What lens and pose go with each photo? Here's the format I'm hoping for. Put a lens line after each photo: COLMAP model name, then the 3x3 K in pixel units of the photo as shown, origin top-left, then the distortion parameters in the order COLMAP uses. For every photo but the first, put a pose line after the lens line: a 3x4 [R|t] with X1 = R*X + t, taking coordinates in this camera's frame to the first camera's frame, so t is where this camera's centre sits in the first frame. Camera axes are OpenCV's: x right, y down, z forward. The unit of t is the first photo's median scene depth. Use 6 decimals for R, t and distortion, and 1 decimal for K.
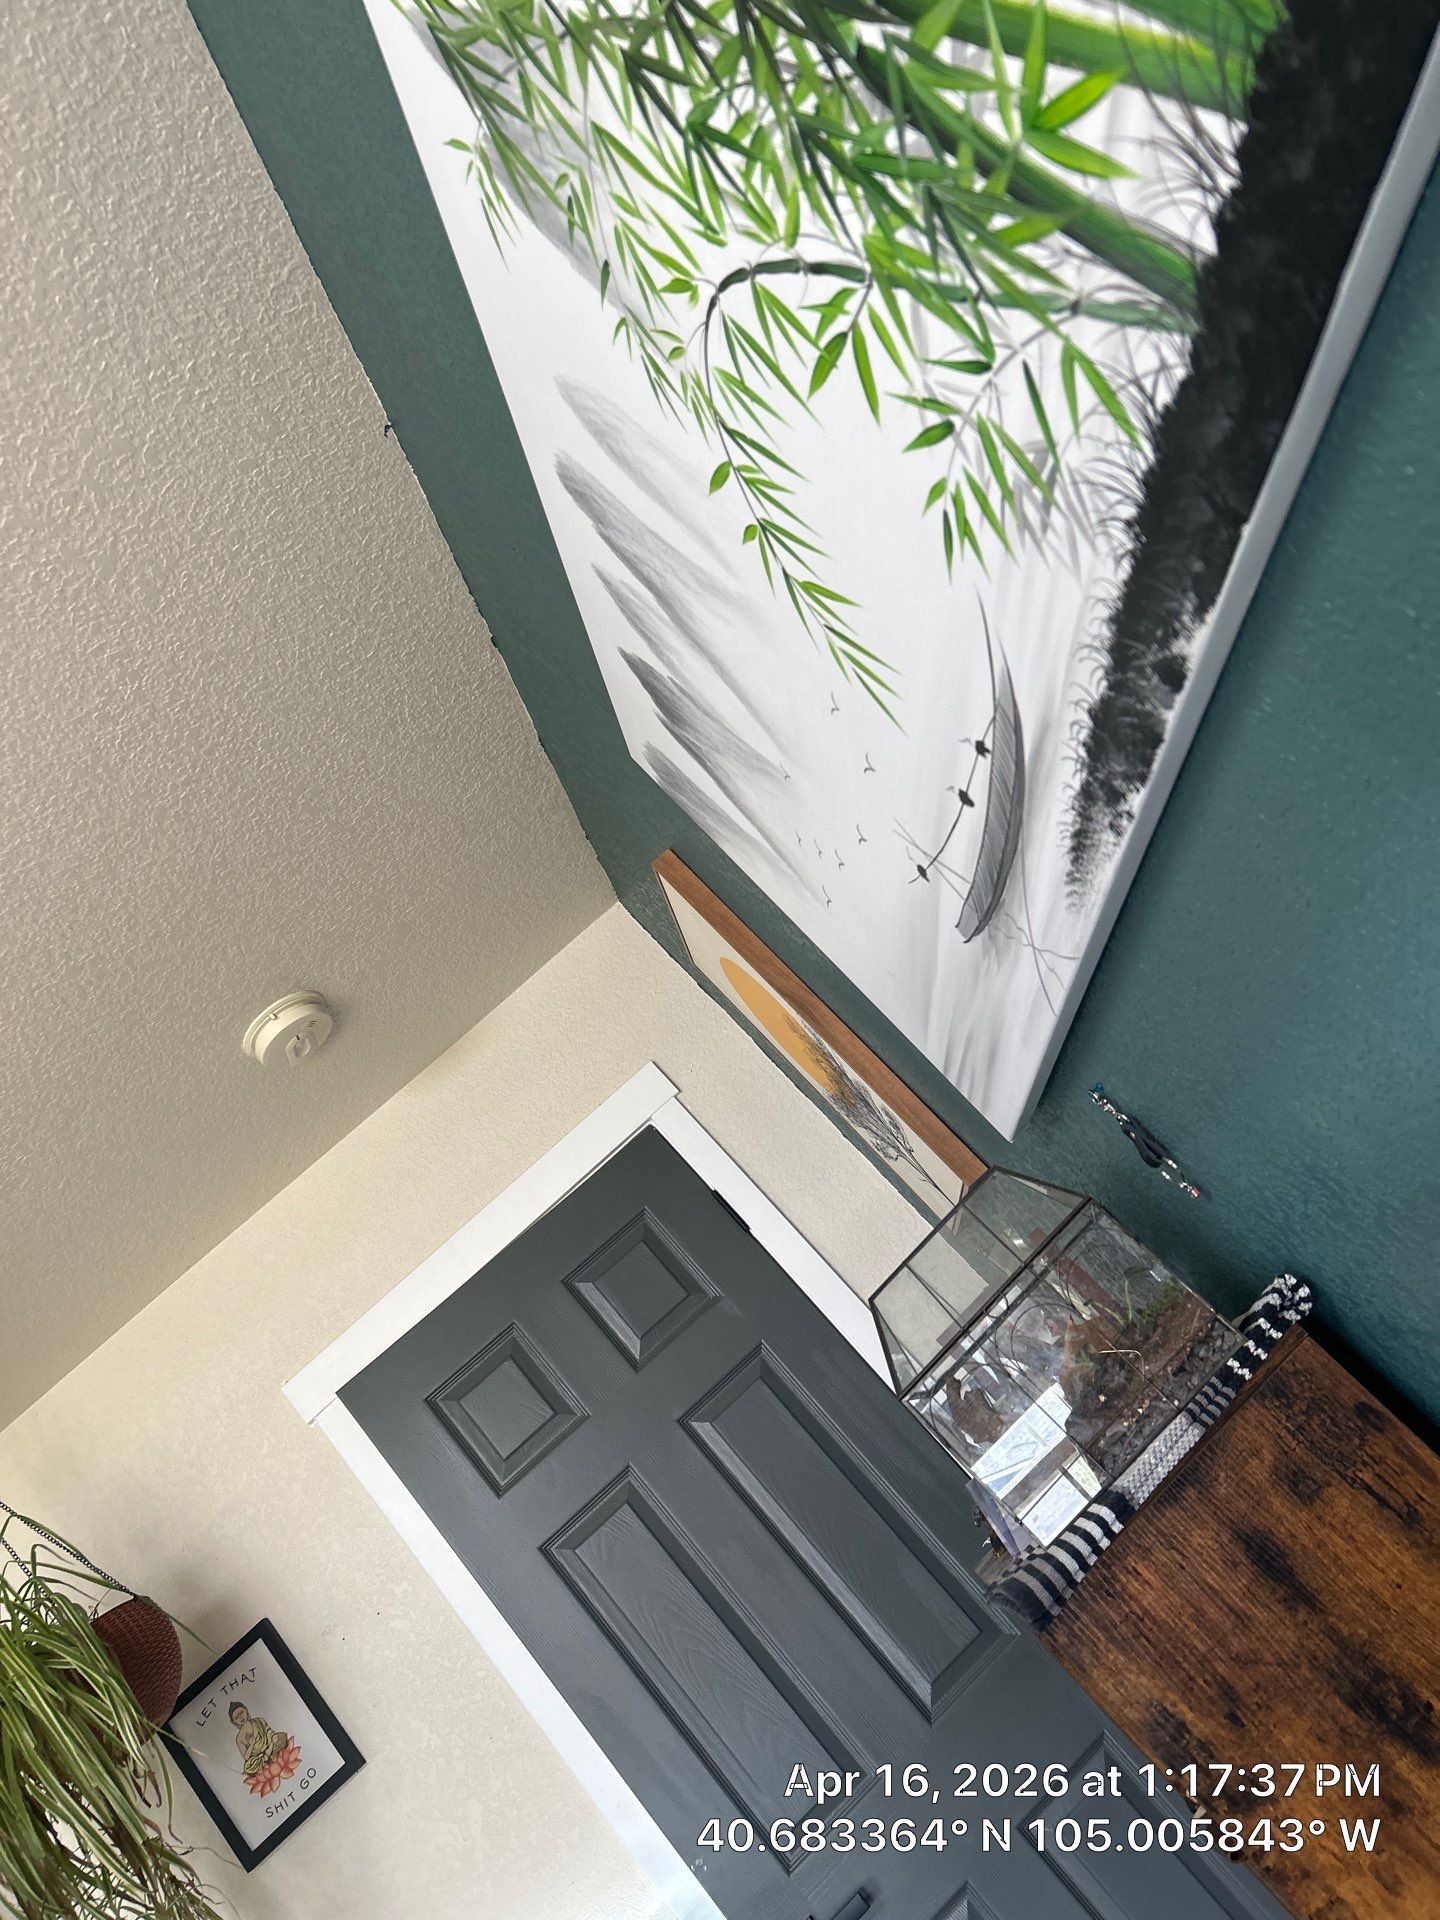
lens RADIAL K [[1426.0, 0, 736.7], [0, 1426.0, 984.5], [0, 0, 1]] dist [0.030945, -0.031089]
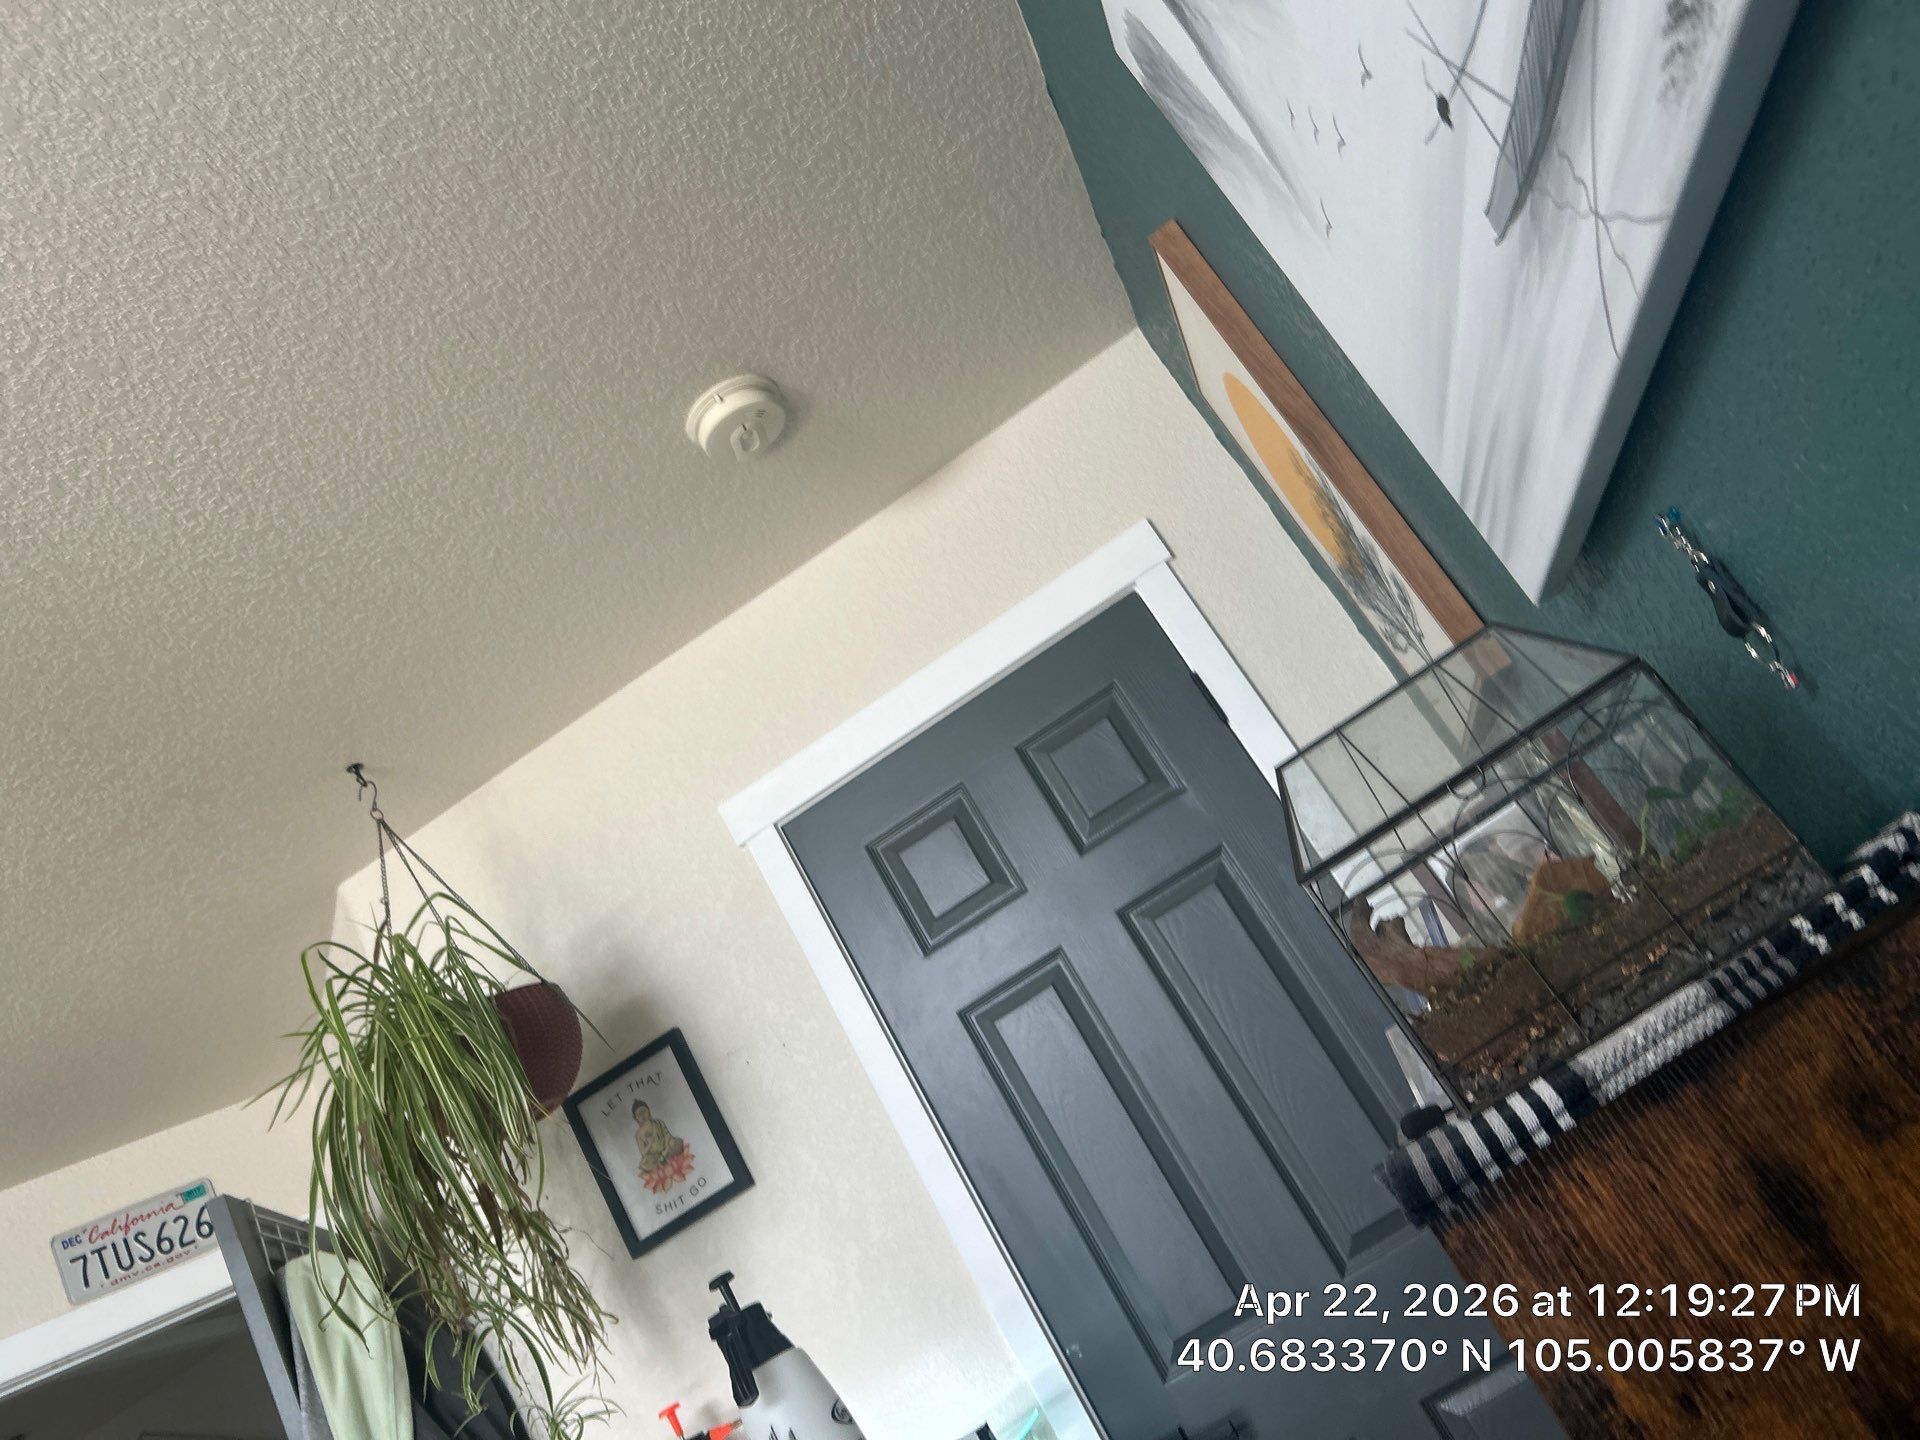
lens RADIAL K [[1448.2, 0, 967.6], [0, 1448.2, 738.7], [0, 0, 1]] dist [0.031713, -0.045314]
pose [[0.966764, 0.150066, -0.206995, 0.133424], [-0.112626, 0.976801, 0.182139, 0.134546], [0.229526, -0.152772, 0.961238, 0.364649]]
